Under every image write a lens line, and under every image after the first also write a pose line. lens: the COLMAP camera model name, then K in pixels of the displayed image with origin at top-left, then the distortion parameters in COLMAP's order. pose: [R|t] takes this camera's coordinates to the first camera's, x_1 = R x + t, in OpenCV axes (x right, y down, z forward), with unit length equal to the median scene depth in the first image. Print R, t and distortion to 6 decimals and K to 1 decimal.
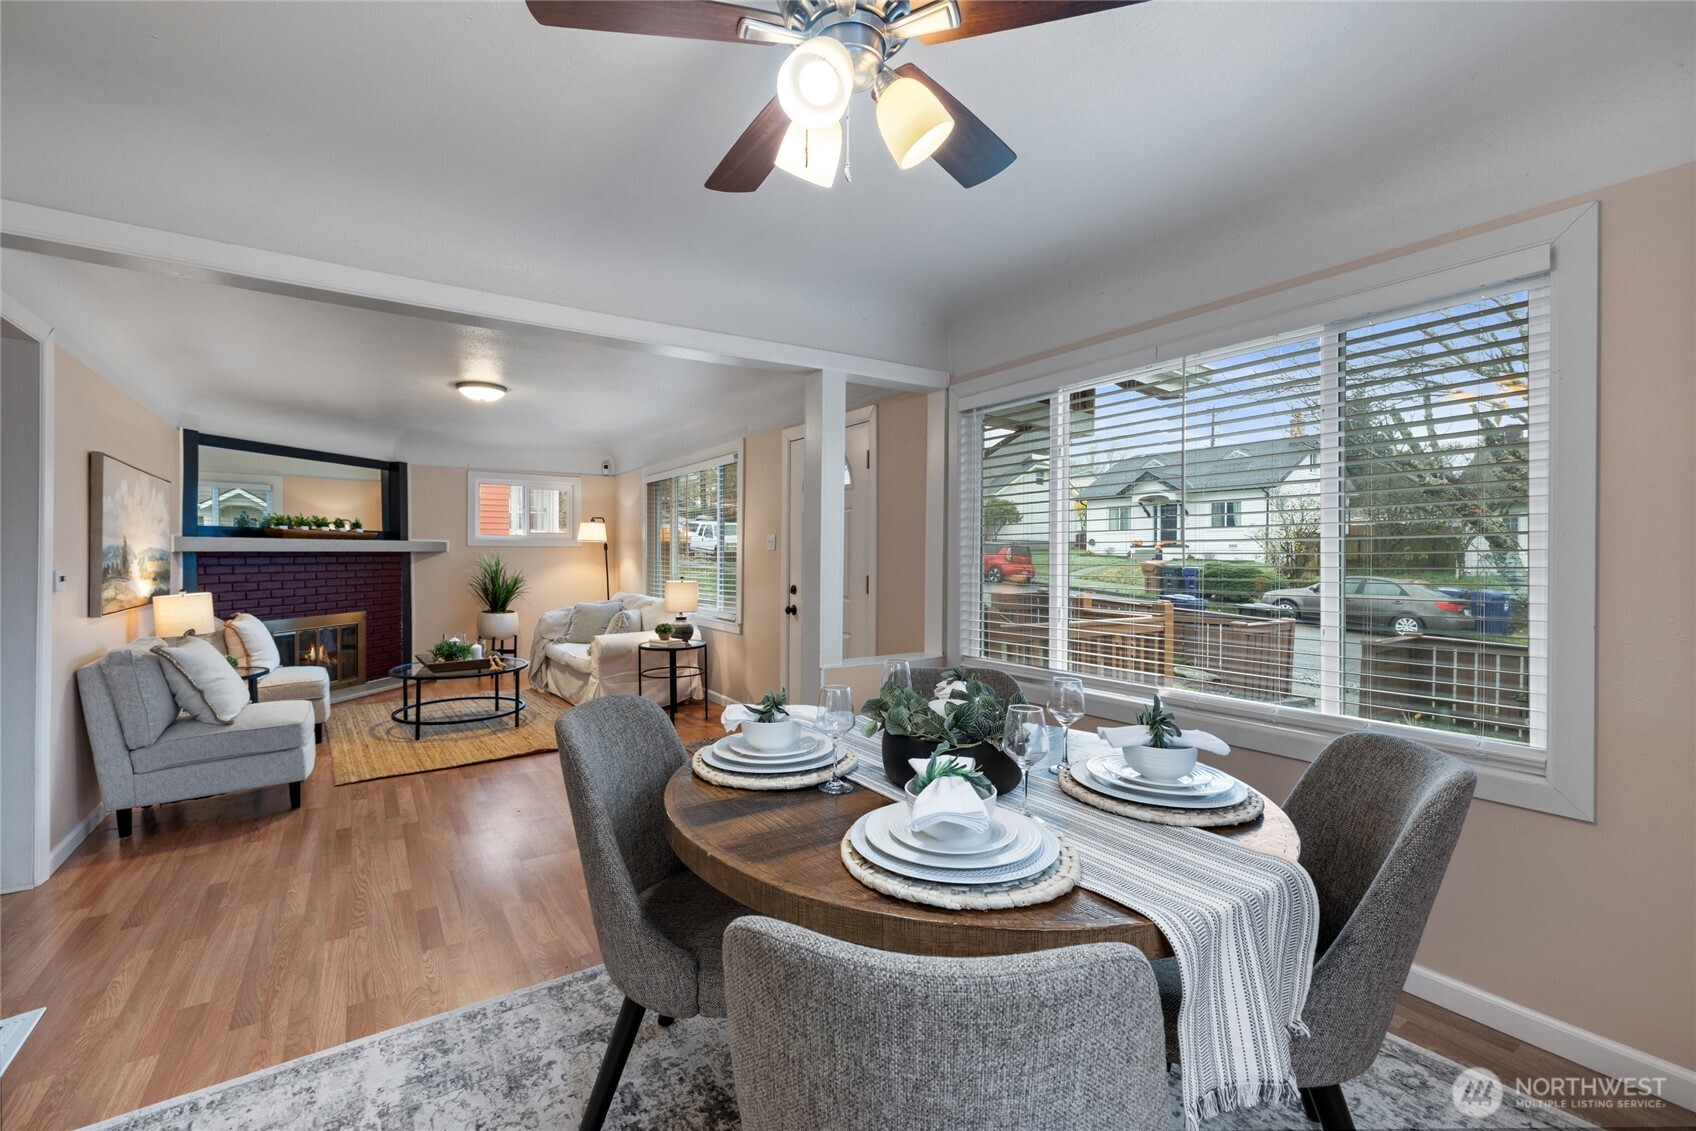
lens RADIAL K [[716.0, 0, 844.7], [0, 716.0, 558.0], [0, 0, 1]] dist [0.003248, 0.000535]
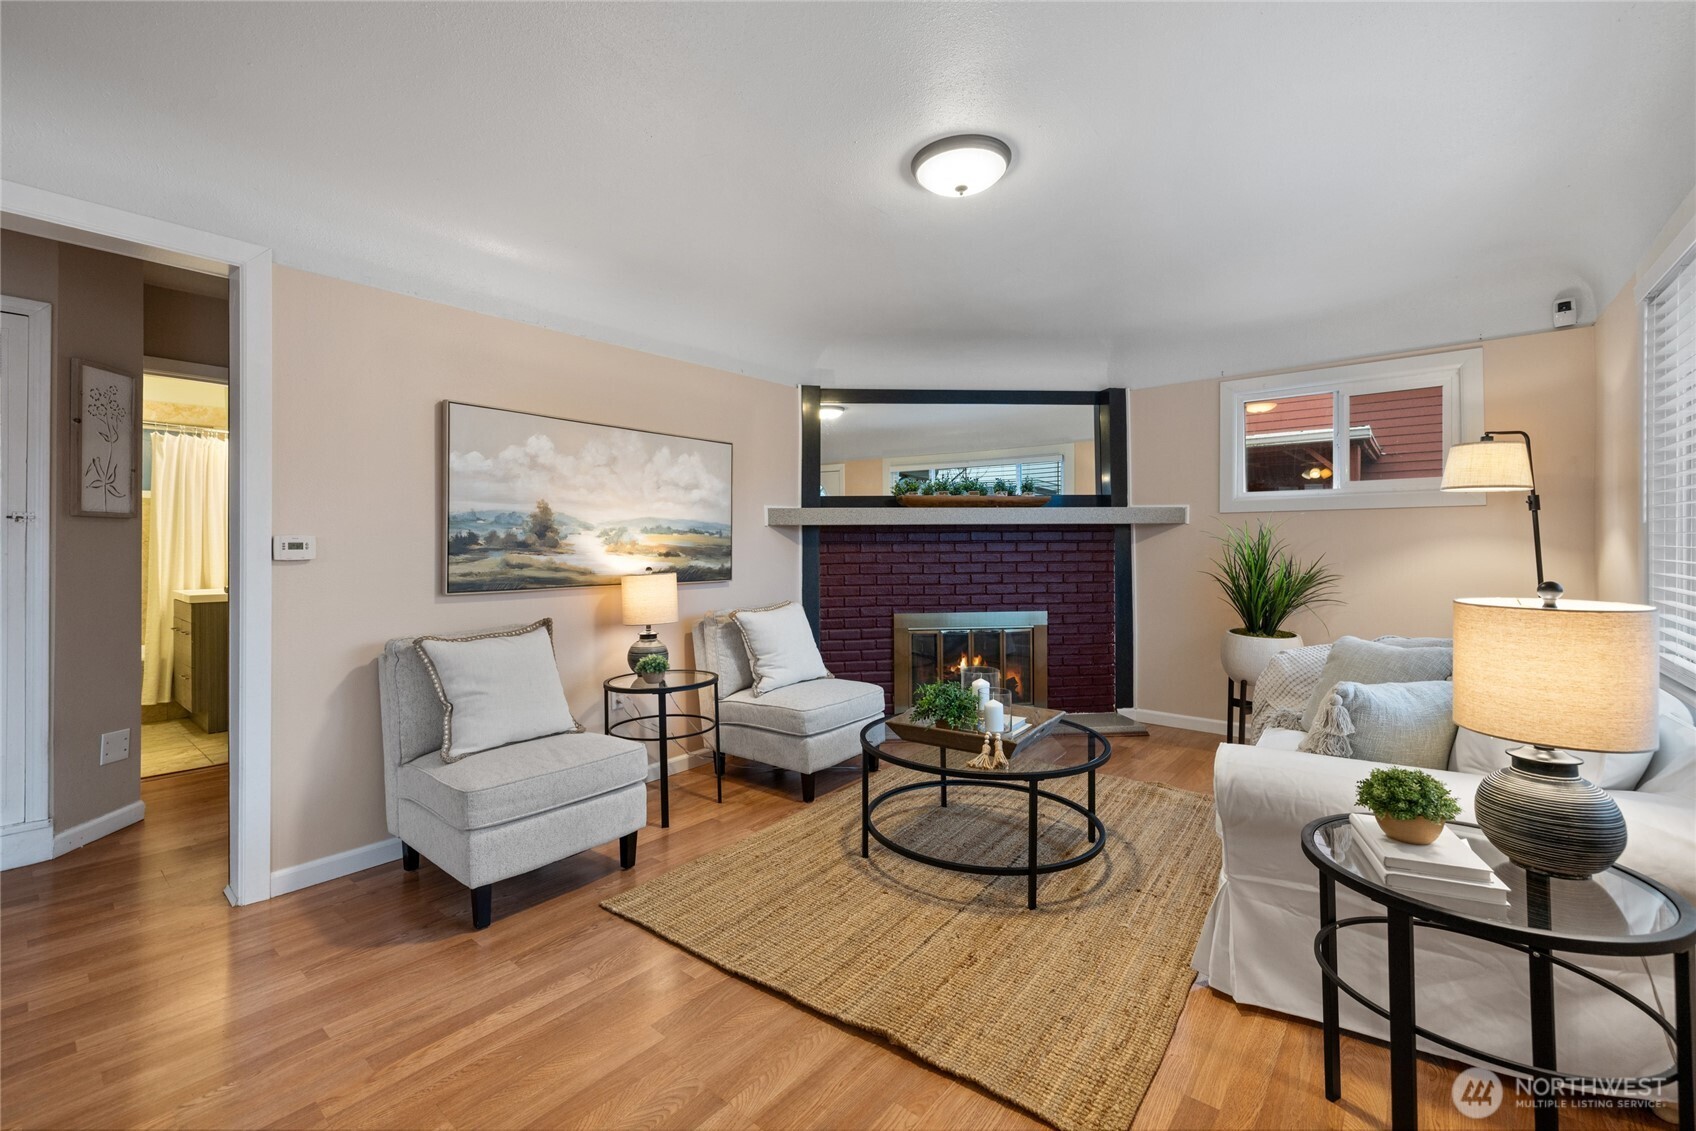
lens RADIAL K [[716.0, 0, 844.7], [0, 716.0, 558.0], [0, 0, 1]] dist [0.003248, 0.000535]
pose [[0.263443, 0.012016, -0.964600, -0.055376], [-0.002410, 0.999927, 0.011798, 0.015022], [0.964672, -0.000784, 0.263453, 0.621226]]
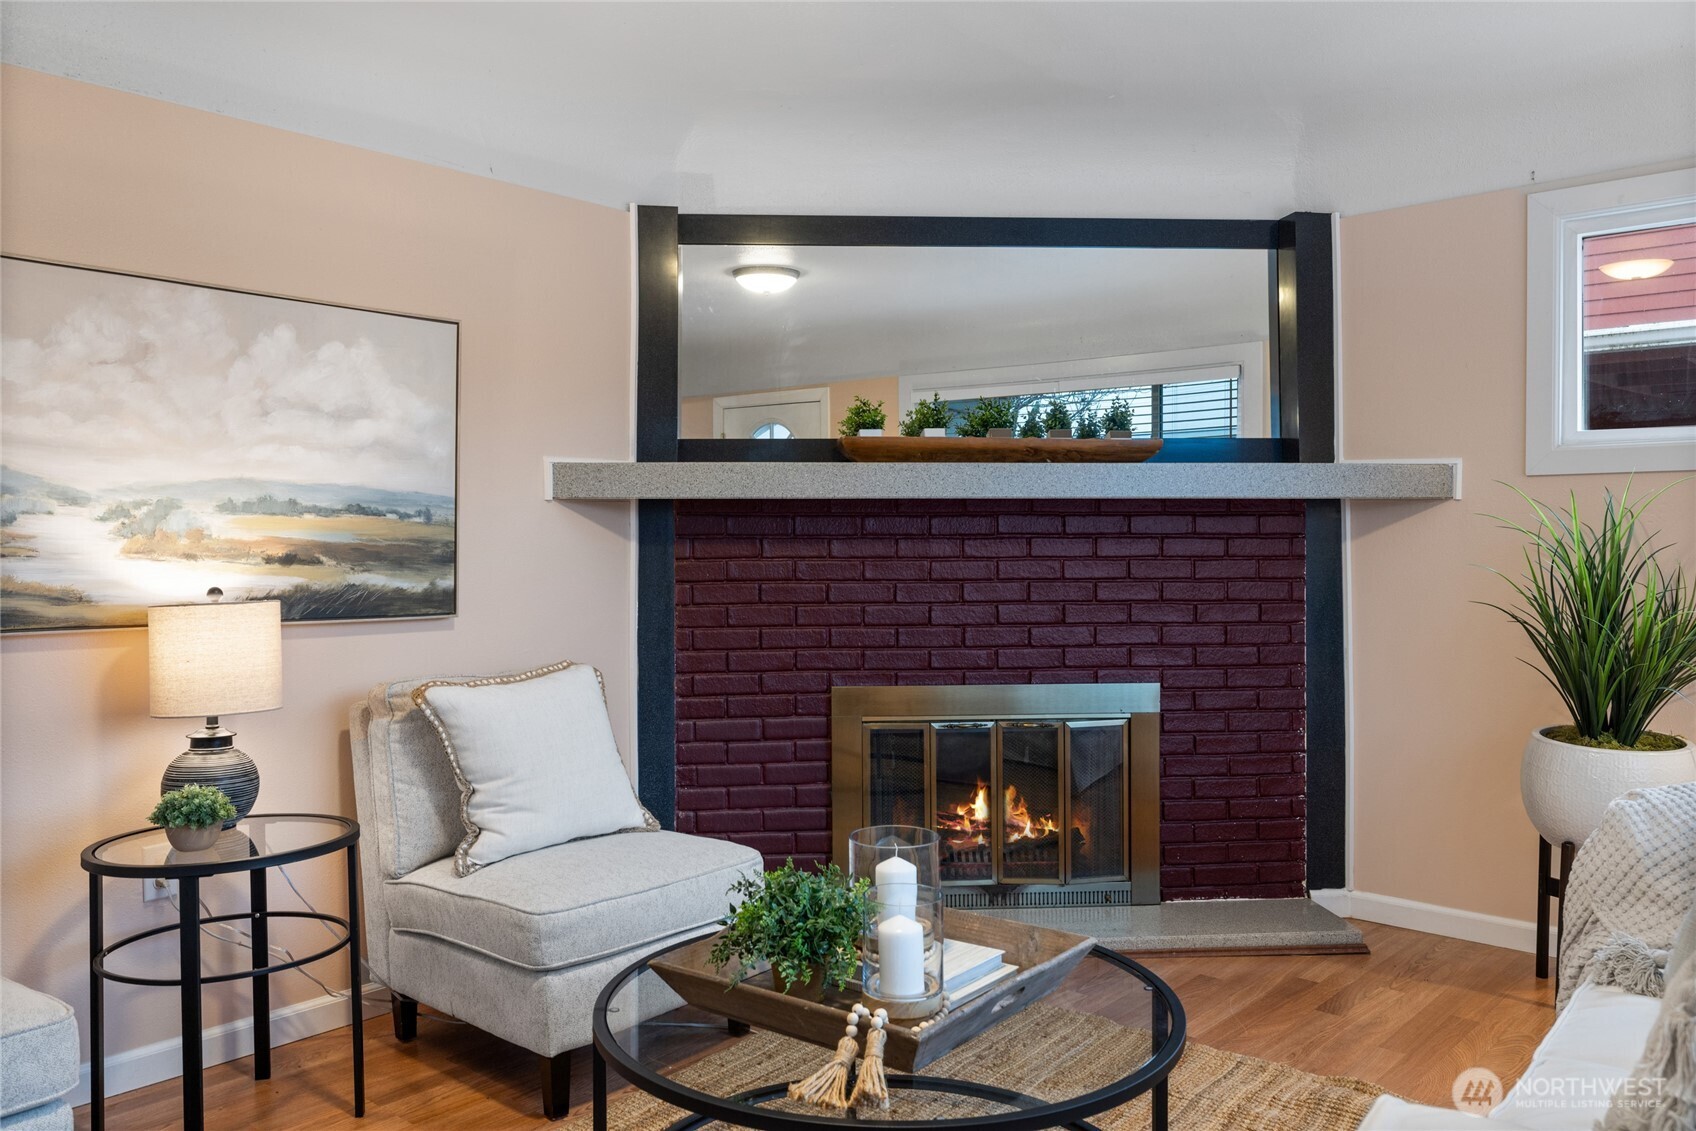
lens RADIAL K [[1322.6, 0, 848.0], [0, 1322.6, 565.5], [0, 0, 1]] dist [0.004083, 0.002082]
pose [[0.237362, 0.010709, -0.971362, -0.116652], [-0.006152, 0.999936, 0.009521, 0.015467], [0.971402, 0.003716, 0.237413, 0.708133]]
